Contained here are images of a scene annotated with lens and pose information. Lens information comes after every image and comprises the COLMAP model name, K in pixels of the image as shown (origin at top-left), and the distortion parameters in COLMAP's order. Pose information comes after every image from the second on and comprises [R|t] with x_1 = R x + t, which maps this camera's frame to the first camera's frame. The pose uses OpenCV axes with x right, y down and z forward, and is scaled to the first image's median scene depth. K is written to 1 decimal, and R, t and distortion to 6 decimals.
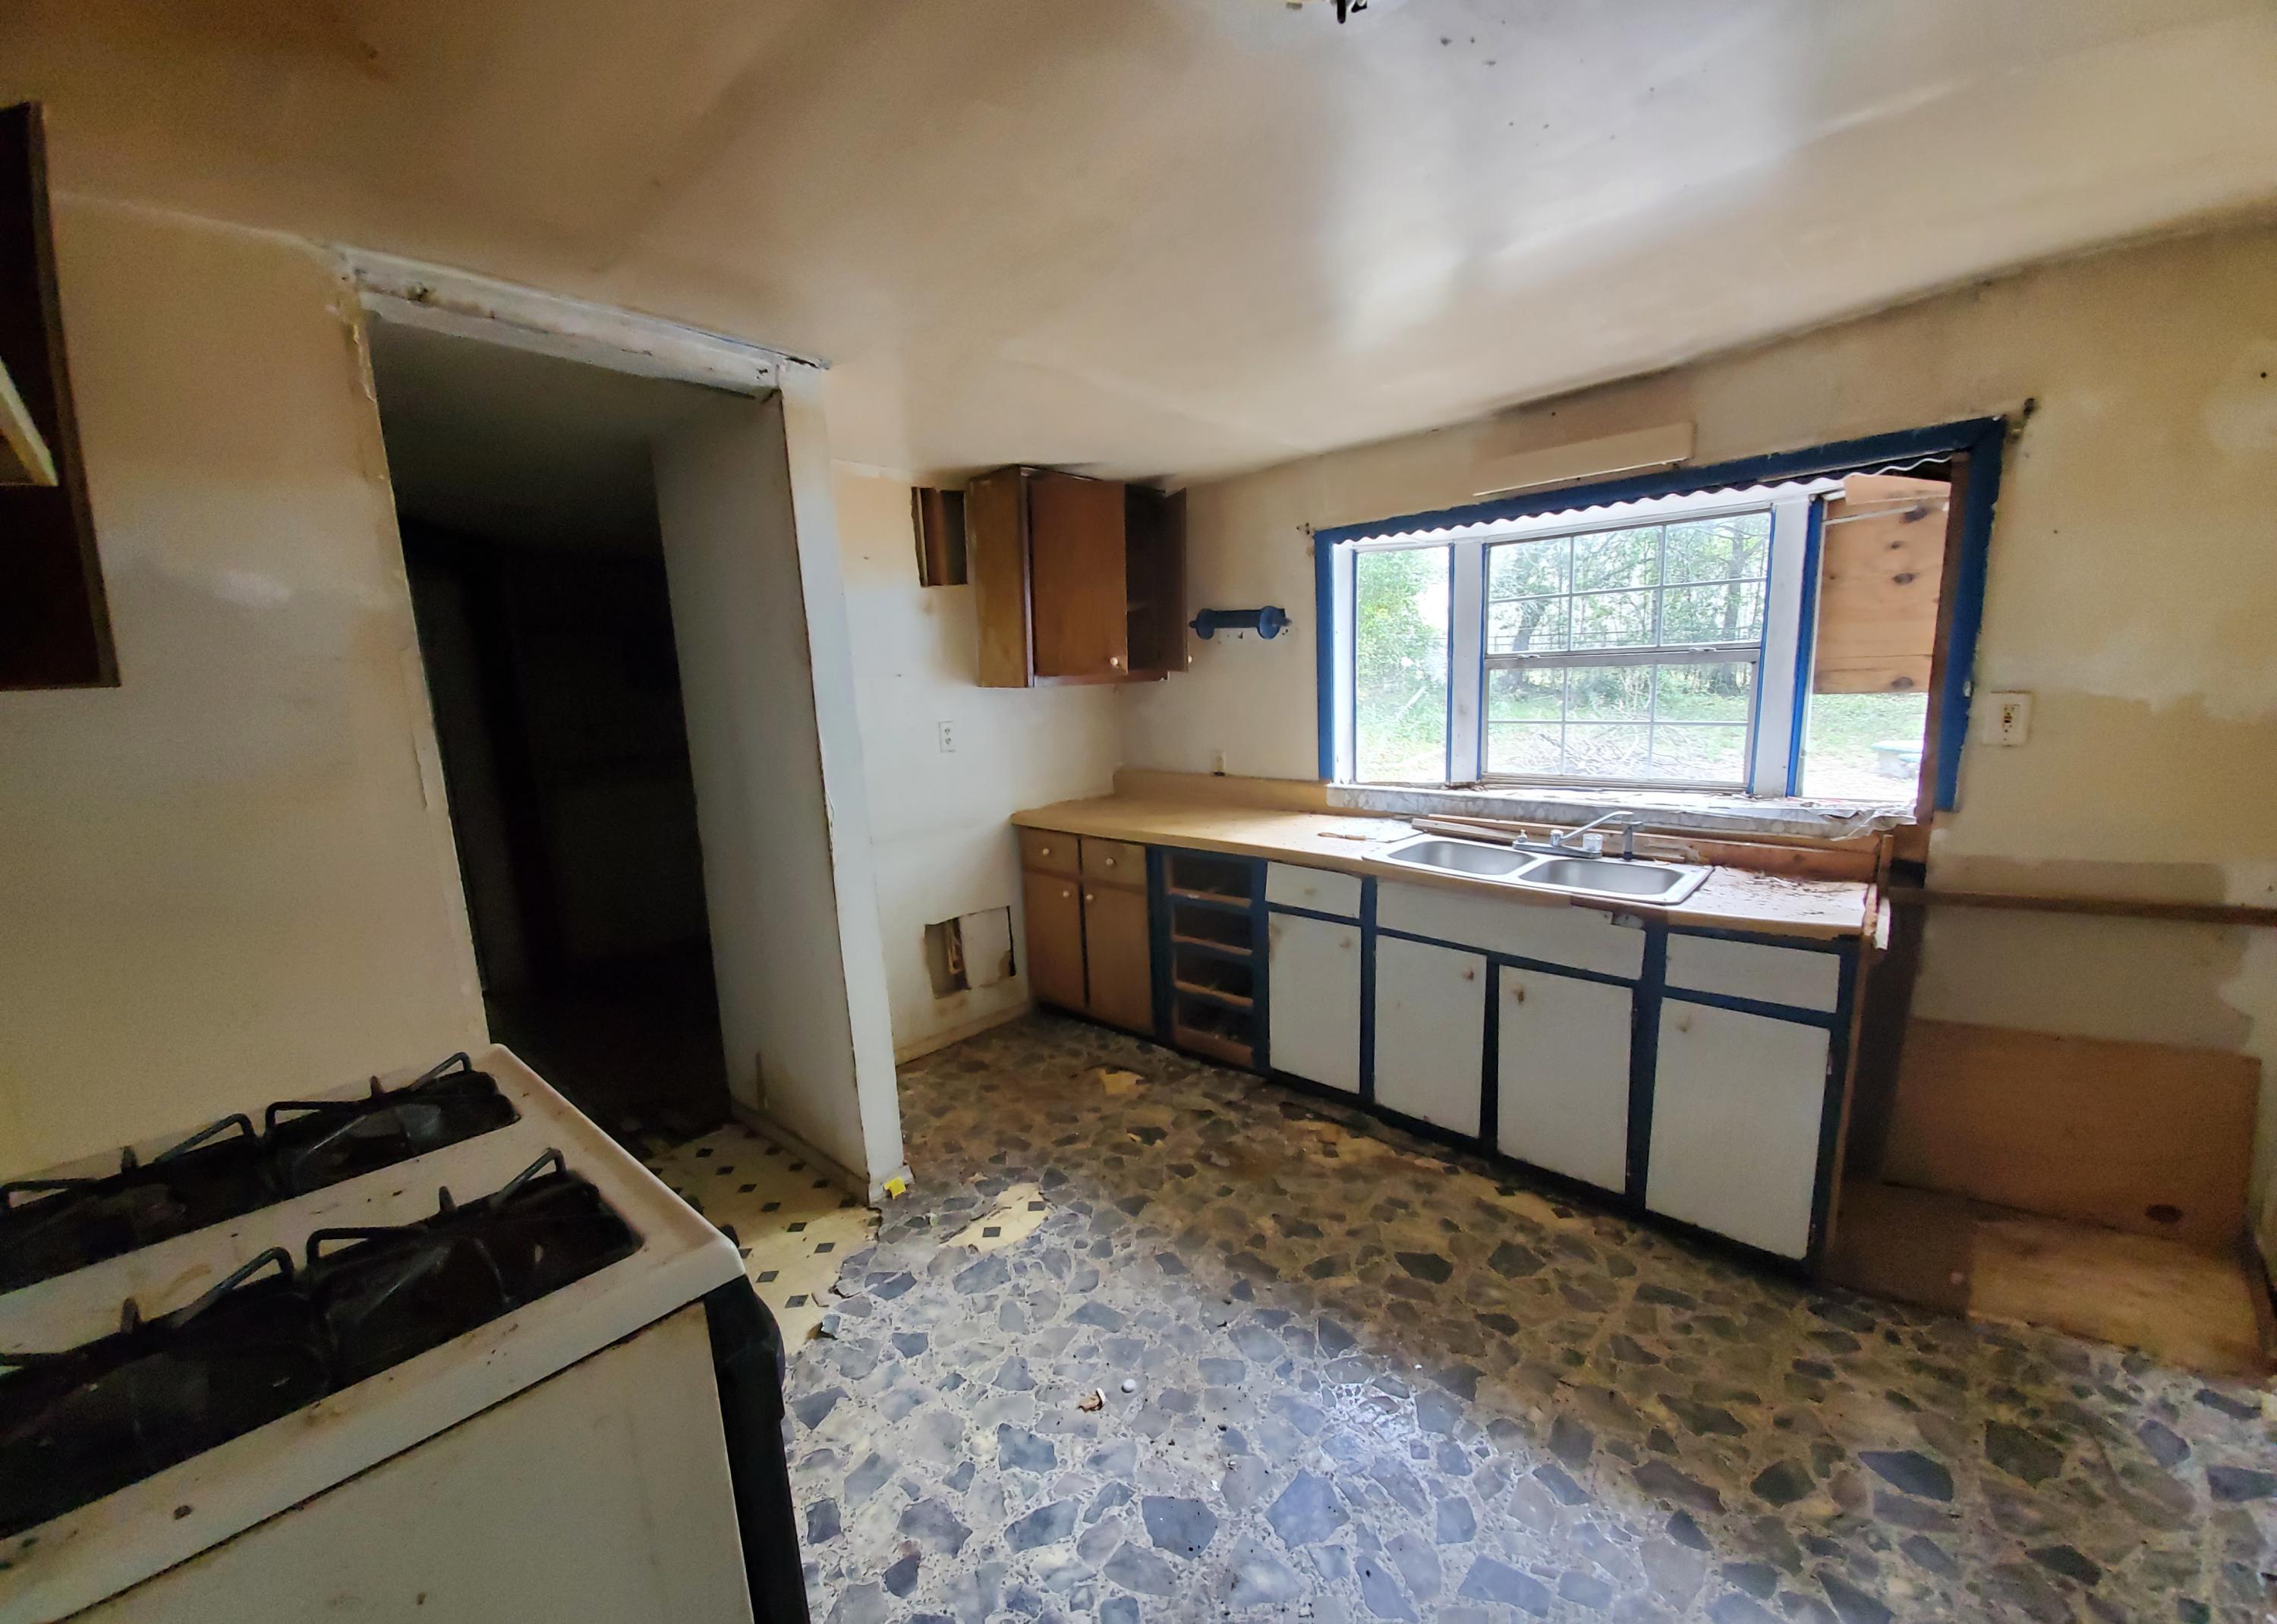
lens RADIAL K [[916.4, 0, 1127.9], [0, 916.4, 829.5], [0, 0, 1]] dist [0.004753, -0.010768]
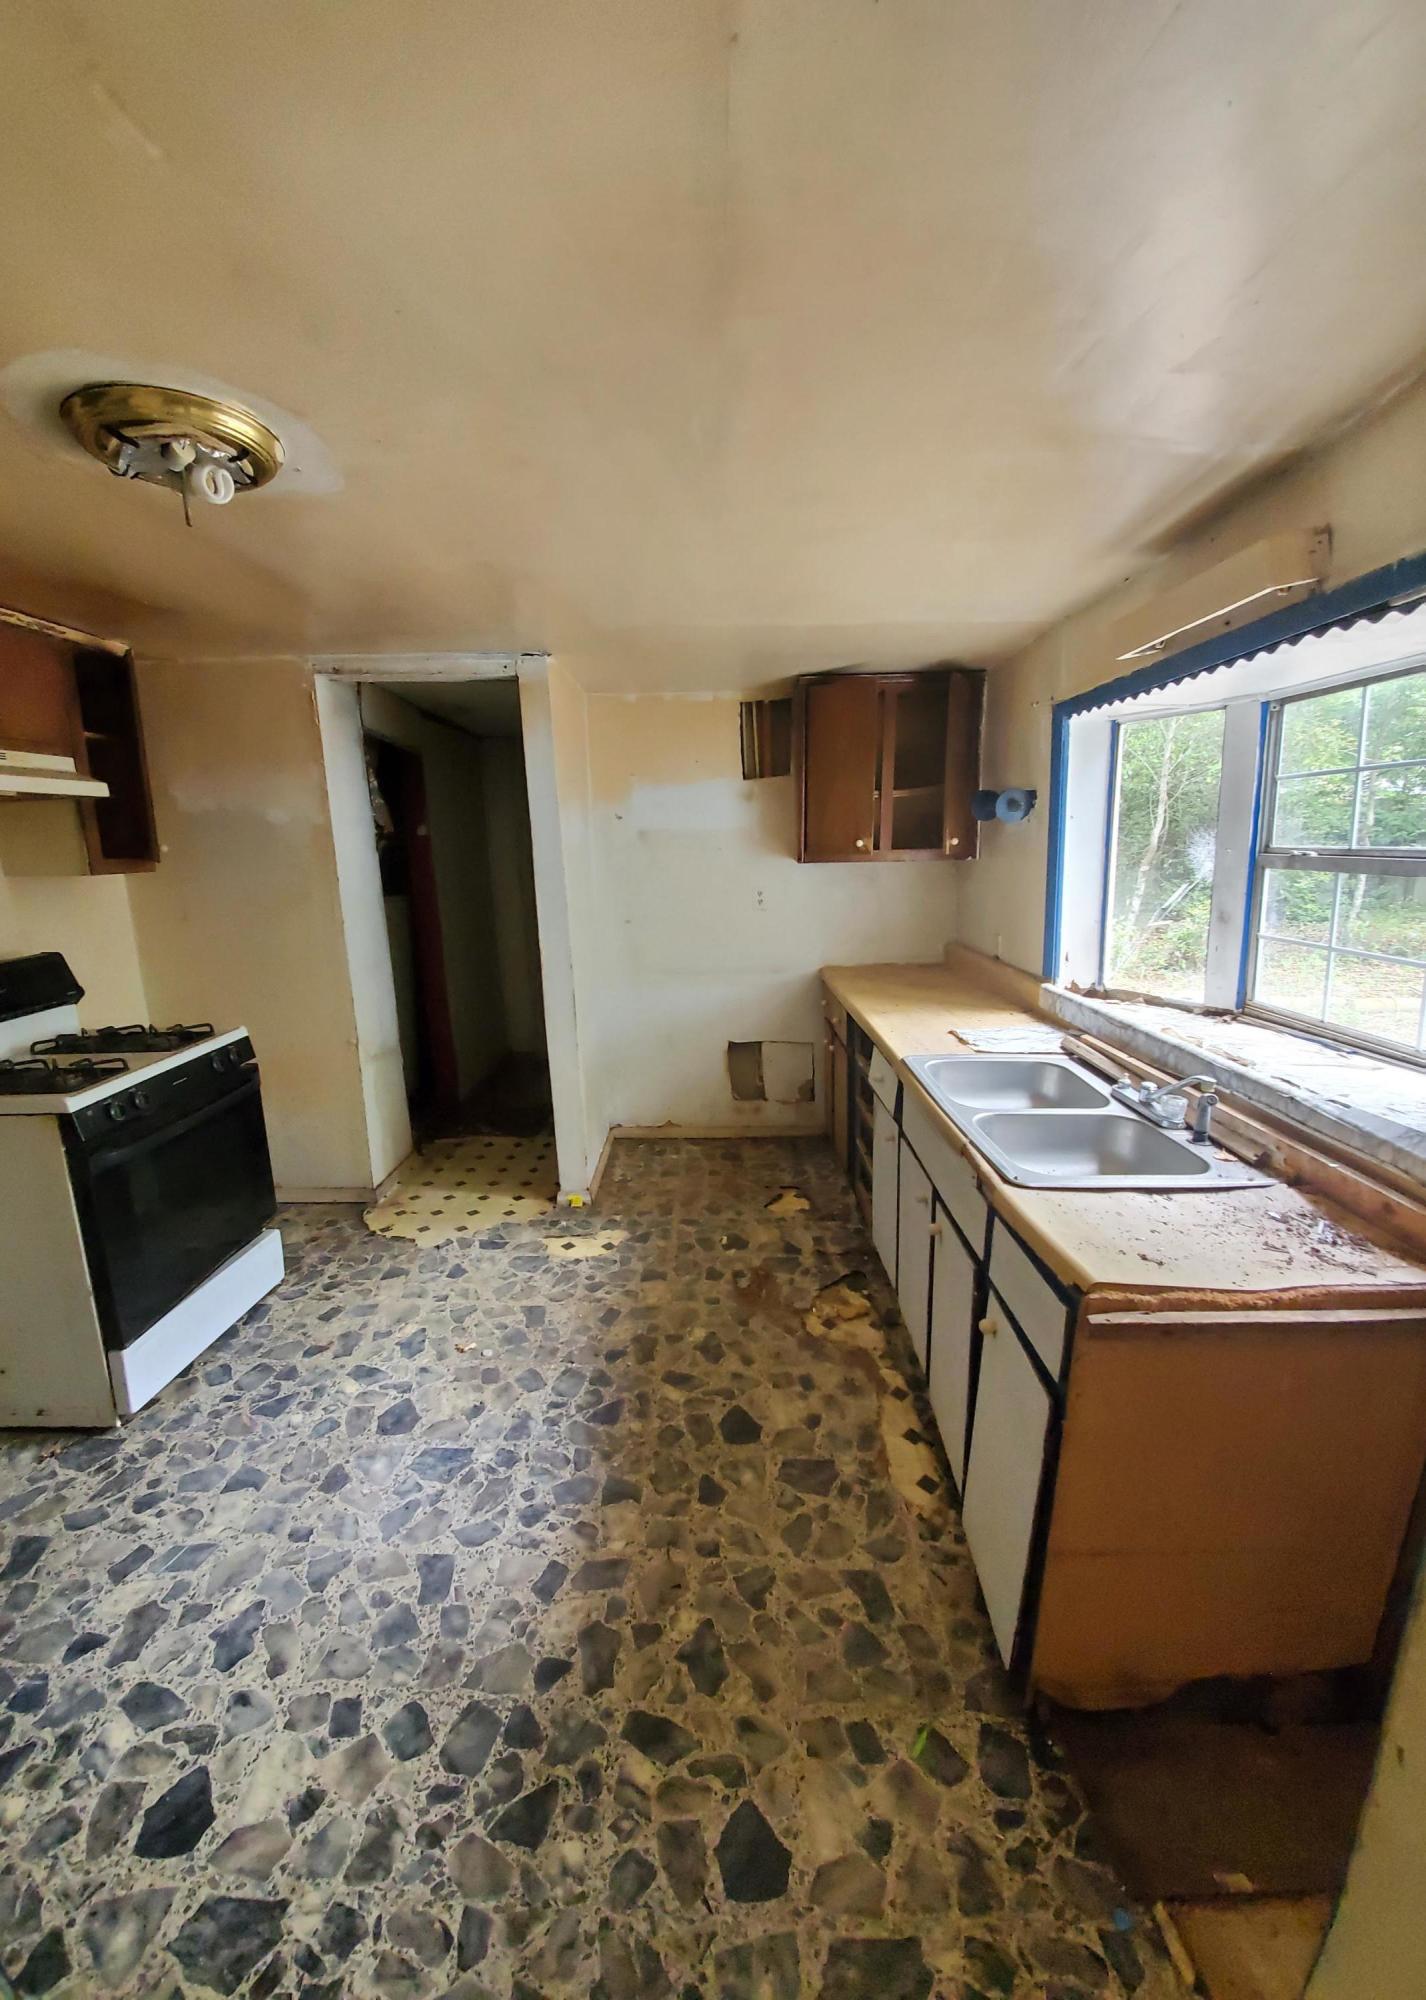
lens RADIAL K [[805.0, 0, 694.3], [0, 805.0, 991.3], [0, 0, 1]] dist [0.004753, -0.010768]
pose [[0.648523, 0.164887, -0.743122, 0.835066], [-0.130625, 0.985882, 0.104755, -0.113617], [0.749903, 0.029134, 0.660906, 0.288707]]
